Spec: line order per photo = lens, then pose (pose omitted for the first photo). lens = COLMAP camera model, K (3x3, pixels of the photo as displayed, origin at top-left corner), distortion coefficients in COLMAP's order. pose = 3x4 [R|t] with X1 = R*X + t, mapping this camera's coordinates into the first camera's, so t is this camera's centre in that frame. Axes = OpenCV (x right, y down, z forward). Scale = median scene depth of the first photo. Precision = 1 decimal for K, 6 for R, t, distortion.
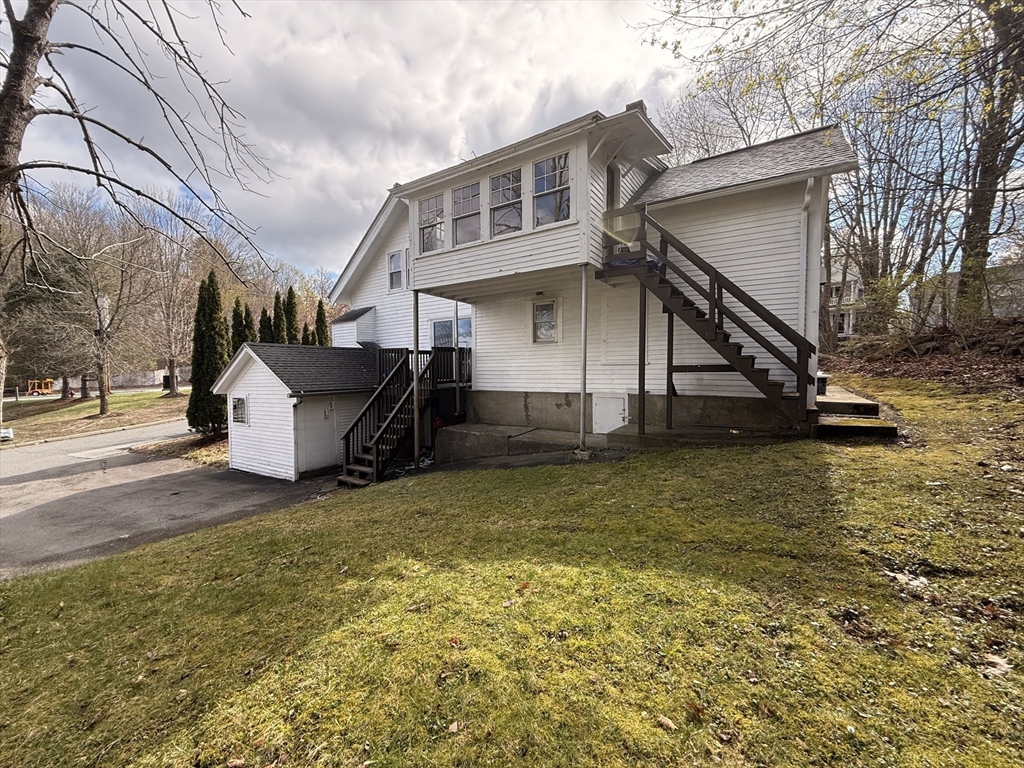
lens RADIAL K [[406.3, 0, 508.5], [0, 406.3, 388.4], [0, 0, 1]] dist [-0.000946, 0.000145]
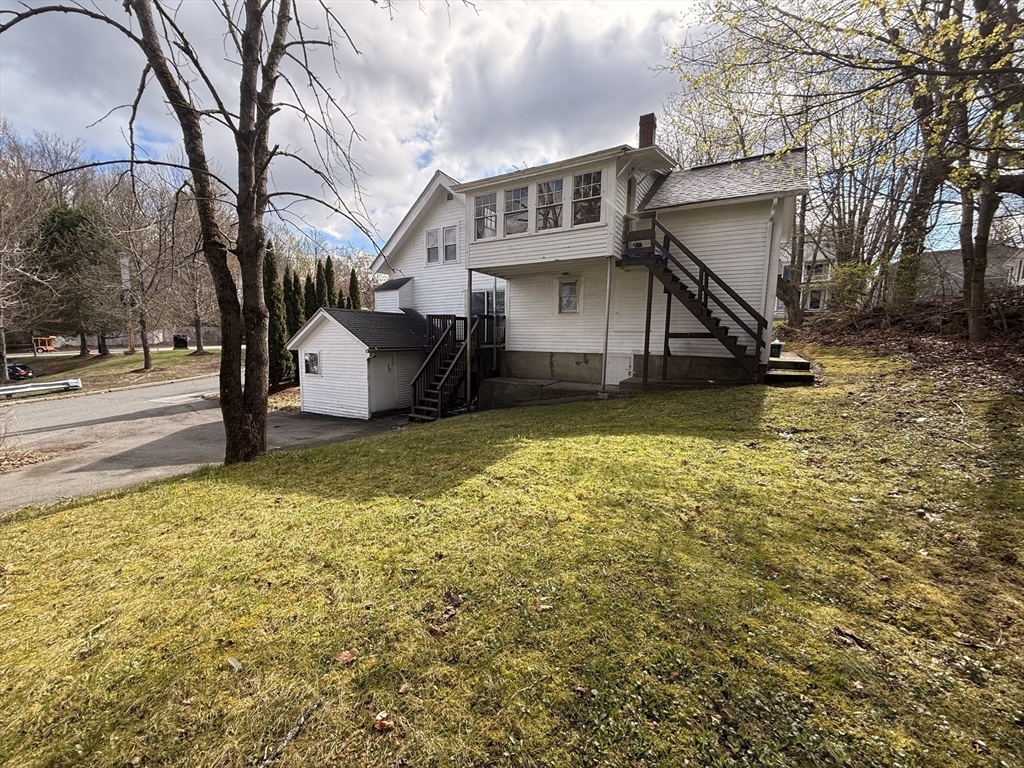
lens RADIAL K [[406.3, 0, 508.5], [0, 406.3, 388.4], [0, 0, 1]] dist [-0.000946, 0.000145]
pose [[0.999300, 0.016567, 0.033554, -0.146551], [-0.019175, 0.996693, 0.078963, 0.026511], [-0.032135, -0.079551, 0.996313, -0.292616]]
